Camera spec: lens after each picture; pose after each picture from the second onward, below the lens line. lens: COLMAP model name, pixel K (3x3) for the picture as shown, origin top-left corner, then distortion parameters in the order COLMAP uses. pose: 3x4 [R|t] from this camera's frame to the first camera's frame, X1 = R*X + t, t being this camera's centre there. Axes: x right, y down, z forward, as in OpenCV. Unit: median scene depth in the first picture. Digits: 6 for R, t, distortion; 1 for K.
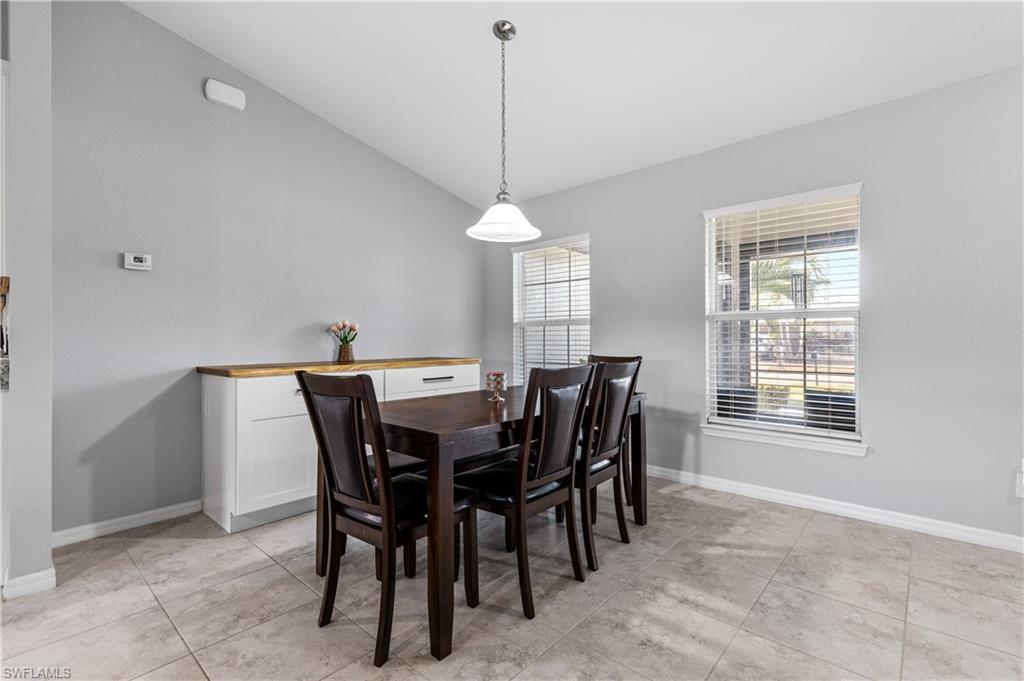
lens RADIAL K [[461.0, 0, 516.4], [0, 461.0, 338.6], [0, 0, 1]] dist [0.007325, -0.001519]
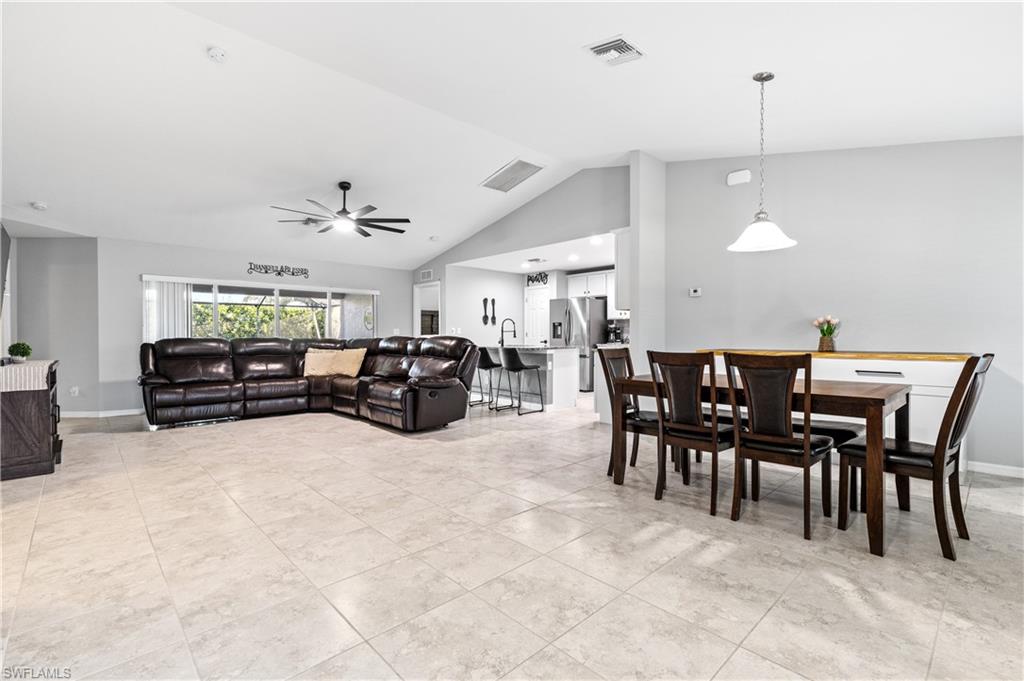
lens RADIAL K [[461.0, 0, 514.2], [0, 461.0, 337.8], [0, 0, 1]] dist [0.007325, -0.001519]
pose [[-0.085678, 0.010690, -0.996266, 1.178917], [0.006899, 0.999925, 0.010136, -0.002438], [0.996299, -0.006005, -0.085745, 0.428240]]
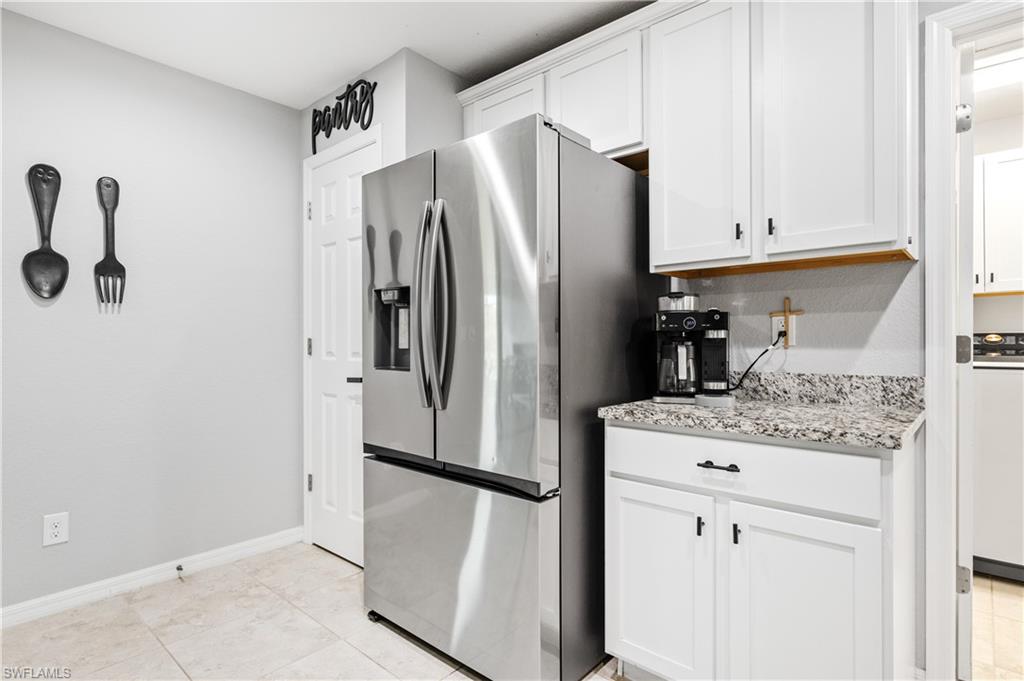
lens RADIAL K [[526.3, 0, 516.7], [0, 526.3, 340.6], [0, 0, 1]] dist [-0.004008, 0.001697]
pose [[0.009472, 0.004610, -0.999945, -1.521615], [0.004072, 0.999981, 0.004649, -0.004311], [0.999947, -0.004116, 0.009453, 0.626407]]
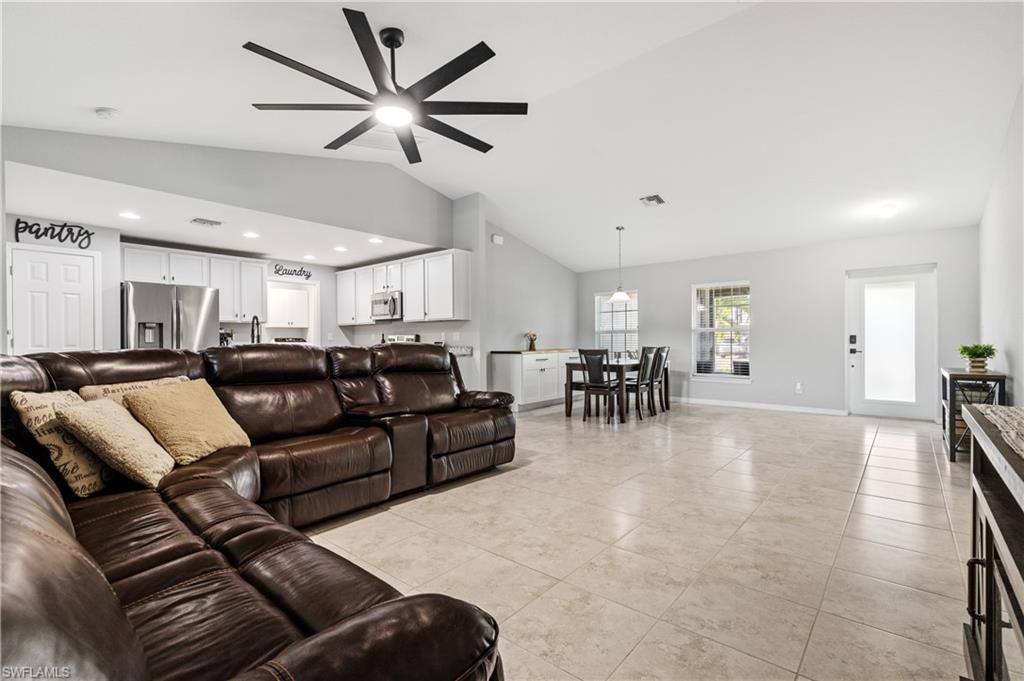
lens RADIAL K [[461.0, 0, 518.2], [0, 461.0, 341.1], [0, 0, 1]] dist [0.007325, -0.001519]
pose [[0.999397, -0.001152, 0.034701, -0.706746], [0.001082, 0.999997, 0.002041, 0.003209], [-0.034703, -0.002003, 0.999396, -1.675069]]
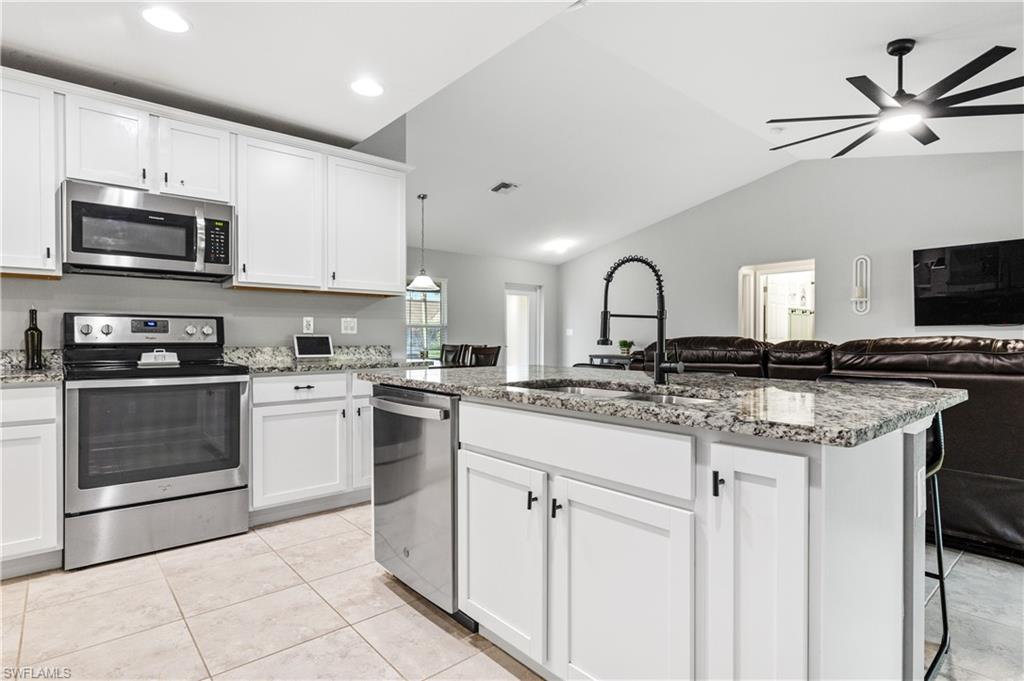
lens RADIAL K [[526.3, 0, 508.5], [0, 526.3, 341.9], [0, 0, 1]] dist [-0.004008, 0.001697]
pose [[0.126030, -0.001934, 0.992025, -2.362352], [-0.004114, 0.999988, 0.002473, 0.018323], [-0.992018, -0.004392, 0.126021, 0.230394]]
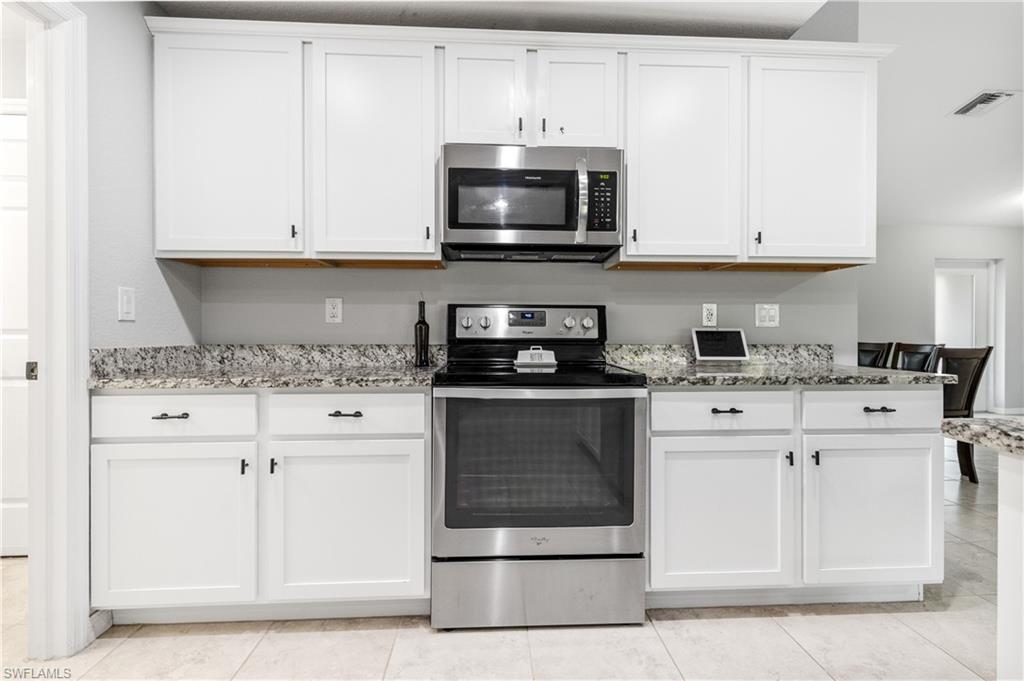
lens RADIAL K [[461.0, 0, 514.8], [0, 461.0, 334.3], [0, 0, 1]] dist [0.007325, -0.001519]
pose [[0.700587, 0.005040, 0.713549, -1.935008], [-0.008360, 0.999964, 0.001144, 0.018547], [-0.713518, -0.006767, 0.700604, 0.581422]]
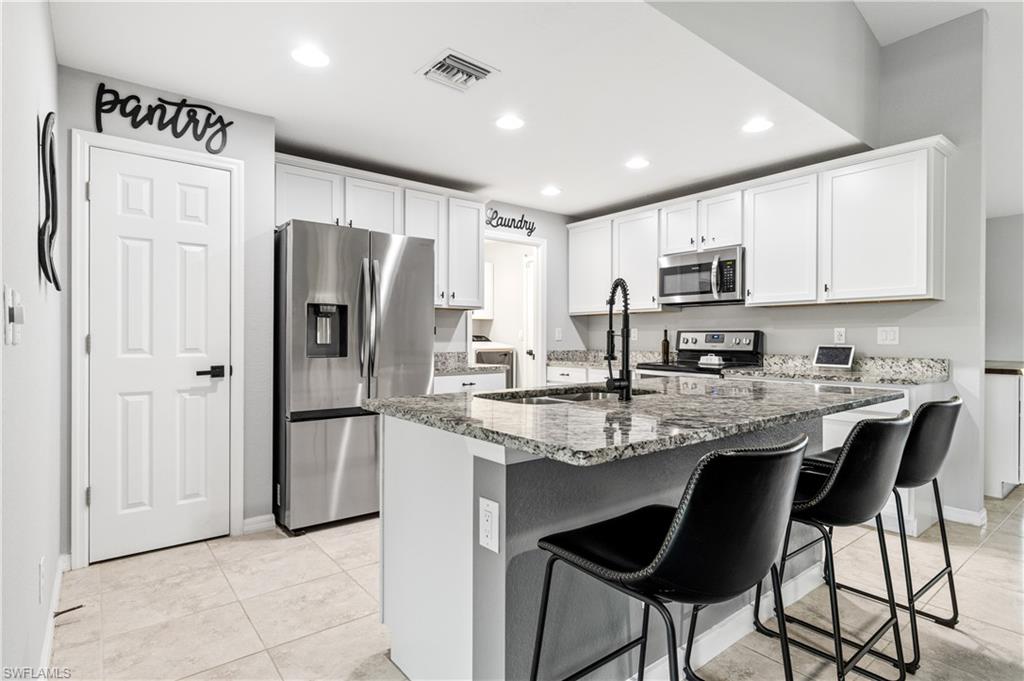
lens RADIAL K [[526.3, 0, 517.0], [0, 526.3, 338.5], [0, 0, 1]] dist [-0.004008, 0.001697]
pose [[0.986741, 0.010051, -0.161989, -1.677930], [-0.009540, 0.999947, 0.003930, -0.009948], [0.162020, -0.002332, 0.986785, -0.624998]]
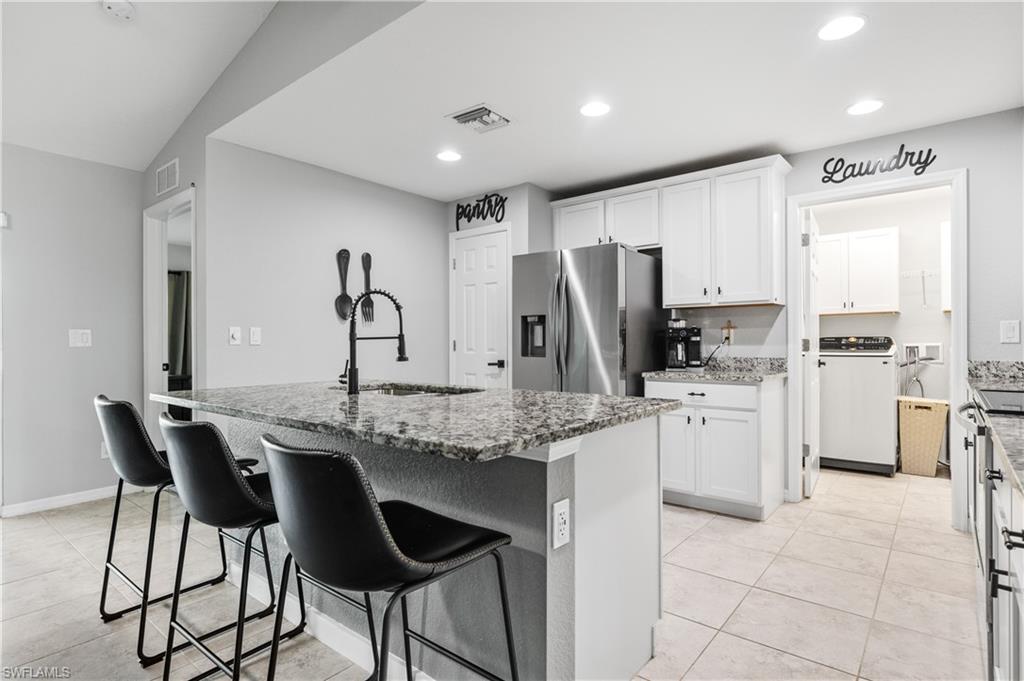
lens RADIAL K [[526.3, 0, 516.4], [0, 526.3, 338.0], [0, 0, 1]] dist [-0.004008, 0.001697]
pose [[0.046846, -0.001191, -0.998901, -0.786499], [0.005874, 0.999982, -0.000917, -0.011611], [0.998885, -0.005825, 0.046852, 0.335233]]
